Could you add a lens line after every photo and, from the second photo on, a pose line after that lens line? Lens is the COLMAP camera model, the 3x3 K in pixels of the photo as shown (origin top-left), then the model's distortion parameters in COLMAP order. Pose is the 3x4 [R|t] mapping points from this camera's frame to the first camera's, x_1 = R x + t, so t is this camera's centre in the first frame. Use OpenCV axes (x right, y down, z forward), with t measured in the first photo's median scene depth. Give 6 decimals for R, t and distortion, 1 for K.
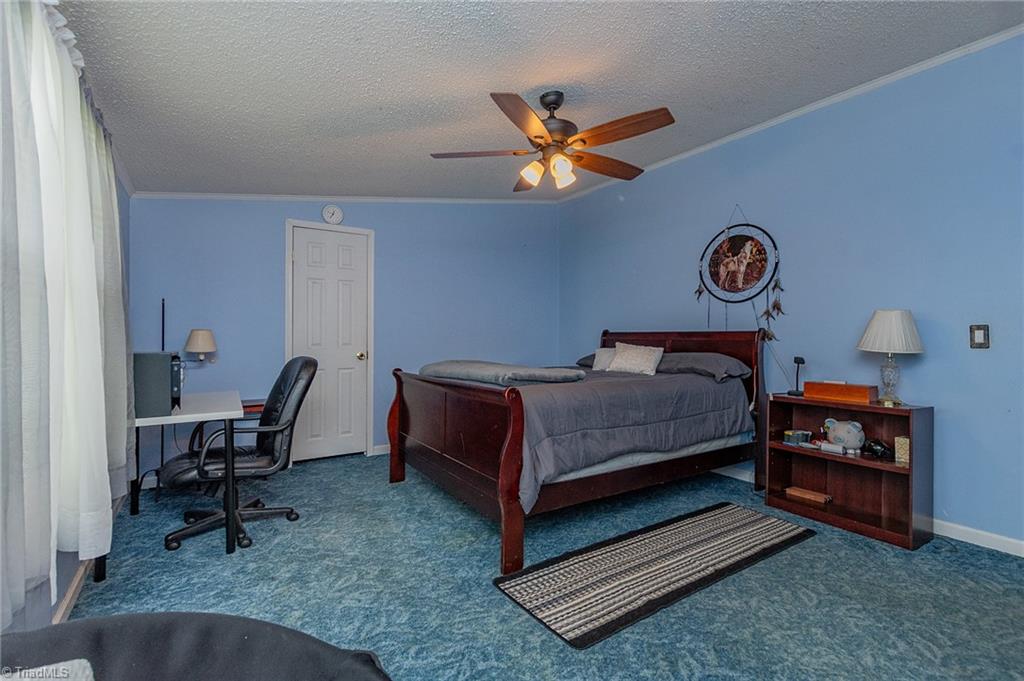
lens RADIAL K [[453.6, 0, 509.9], [0, 453.6, 343.6], [0, 0, 1]] dist [0.002056, -0.000309]
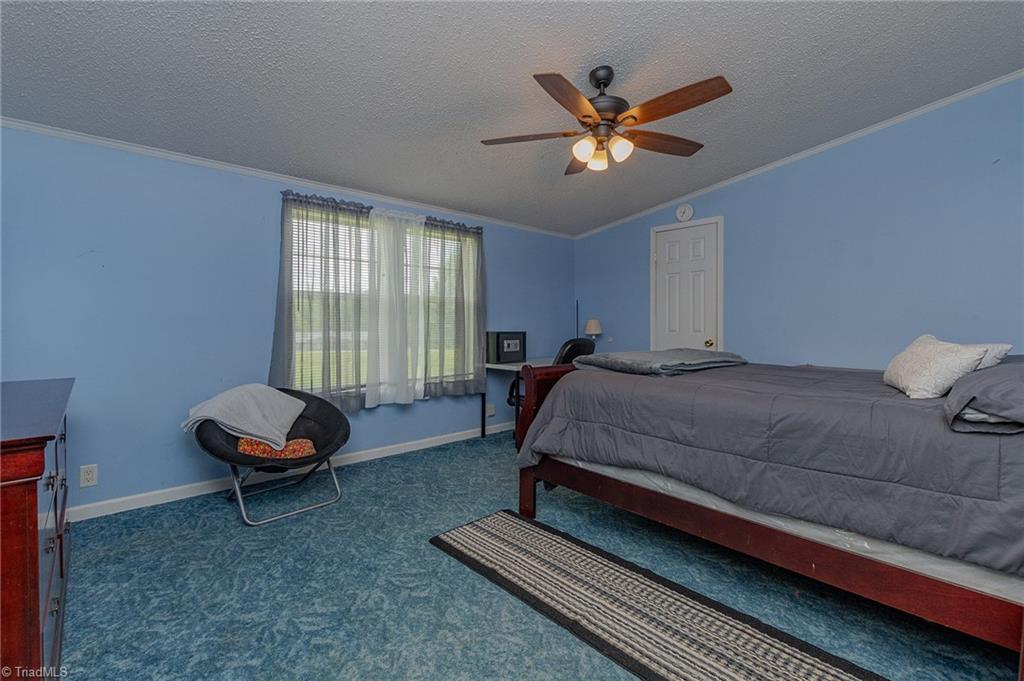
lens RADIAL K [[453.6, 0, 509.9], [0, 453.6, 343.6], [0, 0, 1]] dist [0.002056, -0.000309]
pose [[0.166616, 0.041842, -0.985134, 1.074392], [-0.017624, 0.999066, 0.039453, -0.006331], [0.985864, 0.010788, 0.167198, 0.681782]]
